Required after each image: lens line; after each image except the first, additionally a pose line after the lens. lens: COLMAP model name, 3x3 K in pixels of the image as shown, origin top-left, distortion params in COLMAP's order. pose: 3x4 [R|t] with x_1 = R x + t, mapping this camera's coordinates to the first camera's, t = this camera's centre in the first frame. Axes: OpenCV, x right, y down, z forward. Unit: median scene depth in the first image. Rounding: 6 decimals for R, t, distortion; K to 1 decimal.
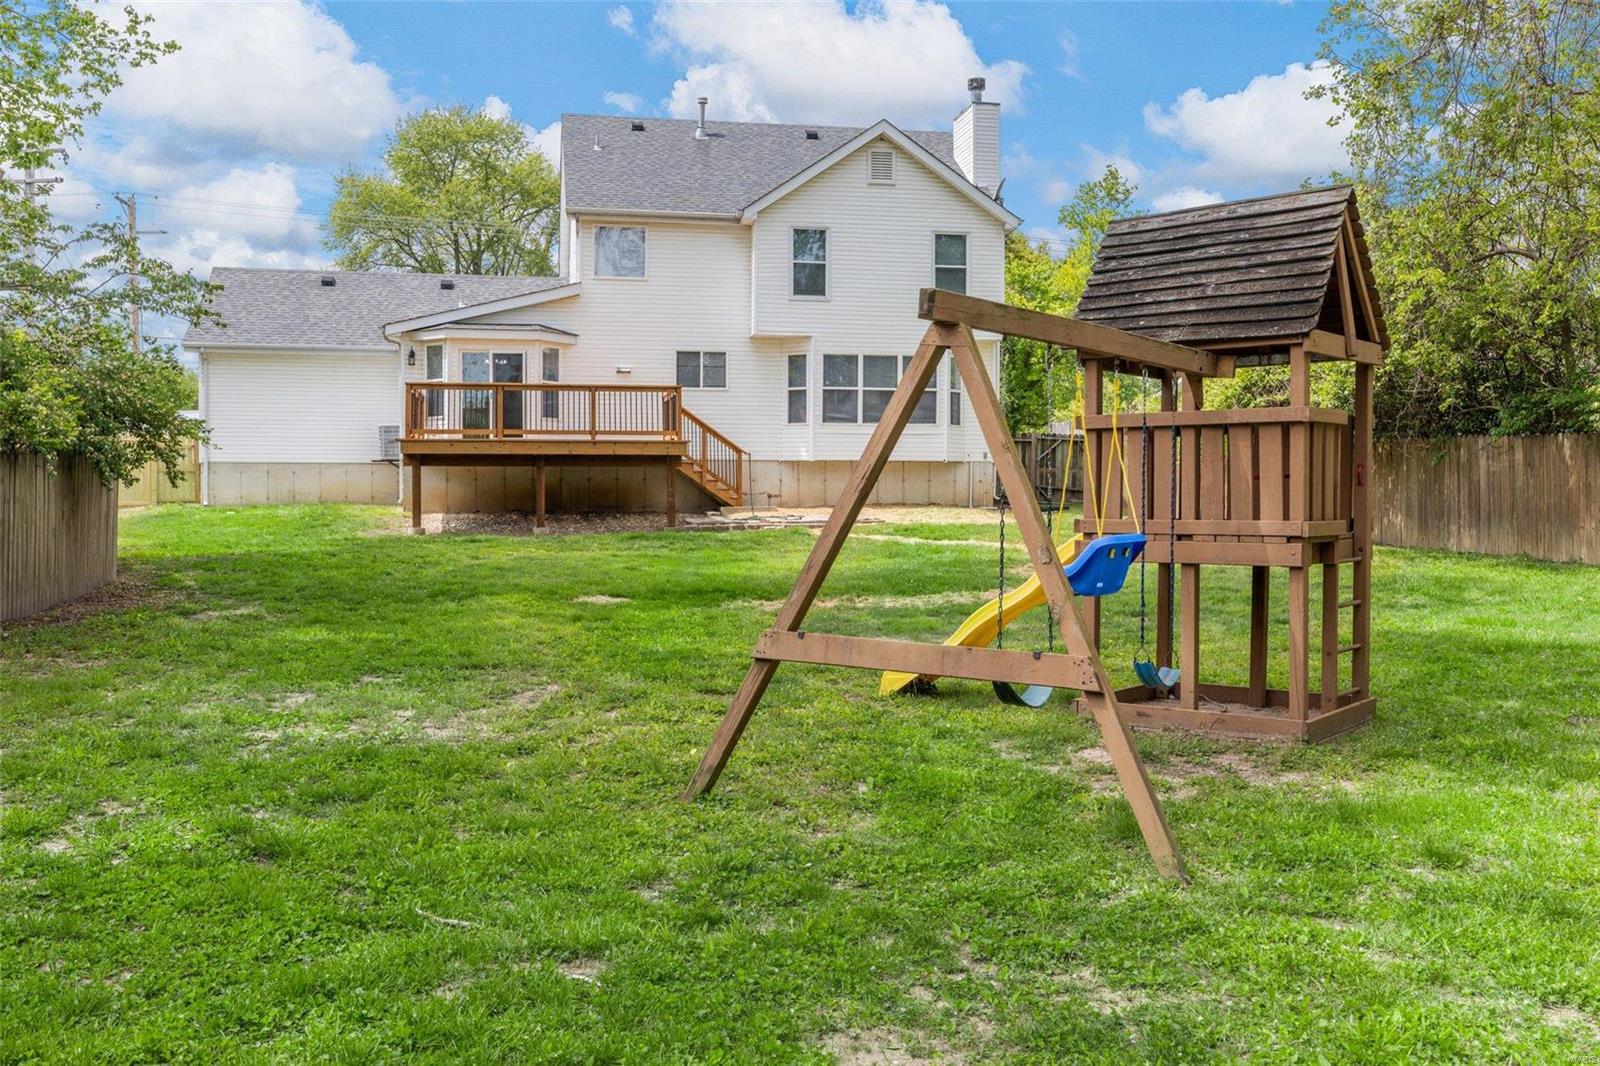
lens RADIAL K [[1565.6, 0, 799.1], [0, 1565.6, 531.4], [0, 0, 1]] dist [-0.003910, 0.000000]
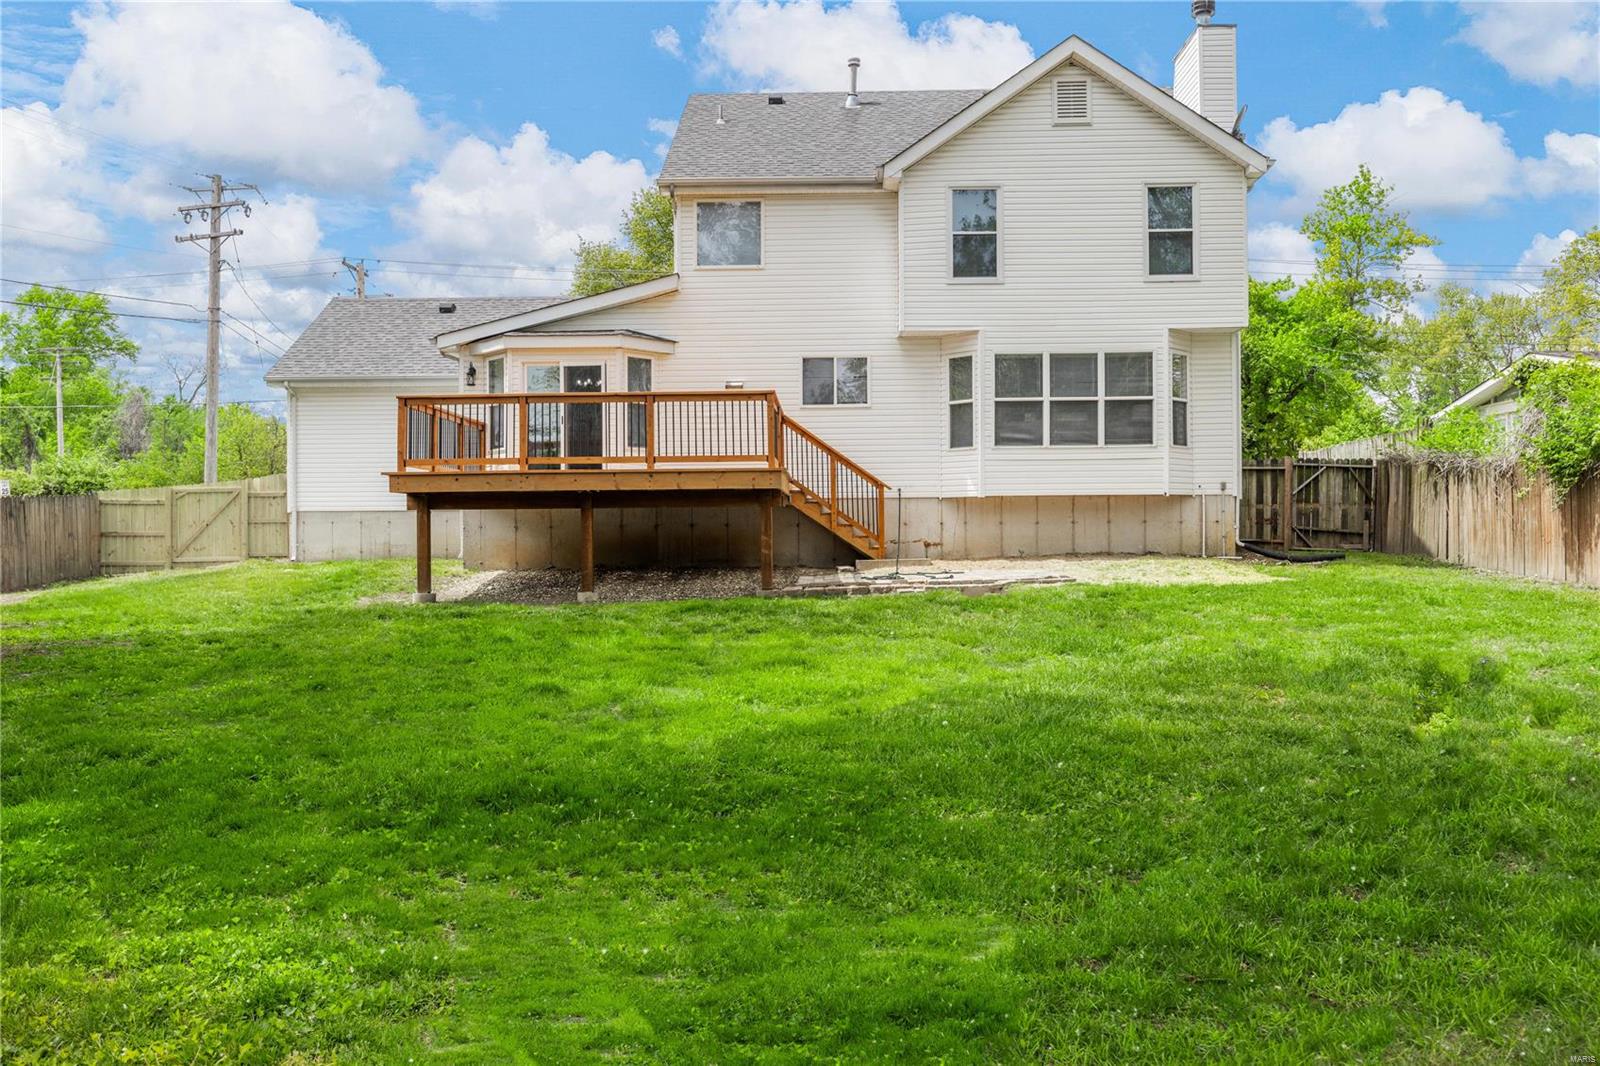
lens RADIAL K [[1246.5, 0, 800.4], [0, 1246.5, 527.2], [0, 0, 1]] dist [0.004934, 0.001531]
pose [[0.979730, -0.012213, -0.199948, 0.042656], [0.005388, 0.999385, -0.034642, -0.010632], [0.200248, 0.032863, 0.979194, 0.401544]]
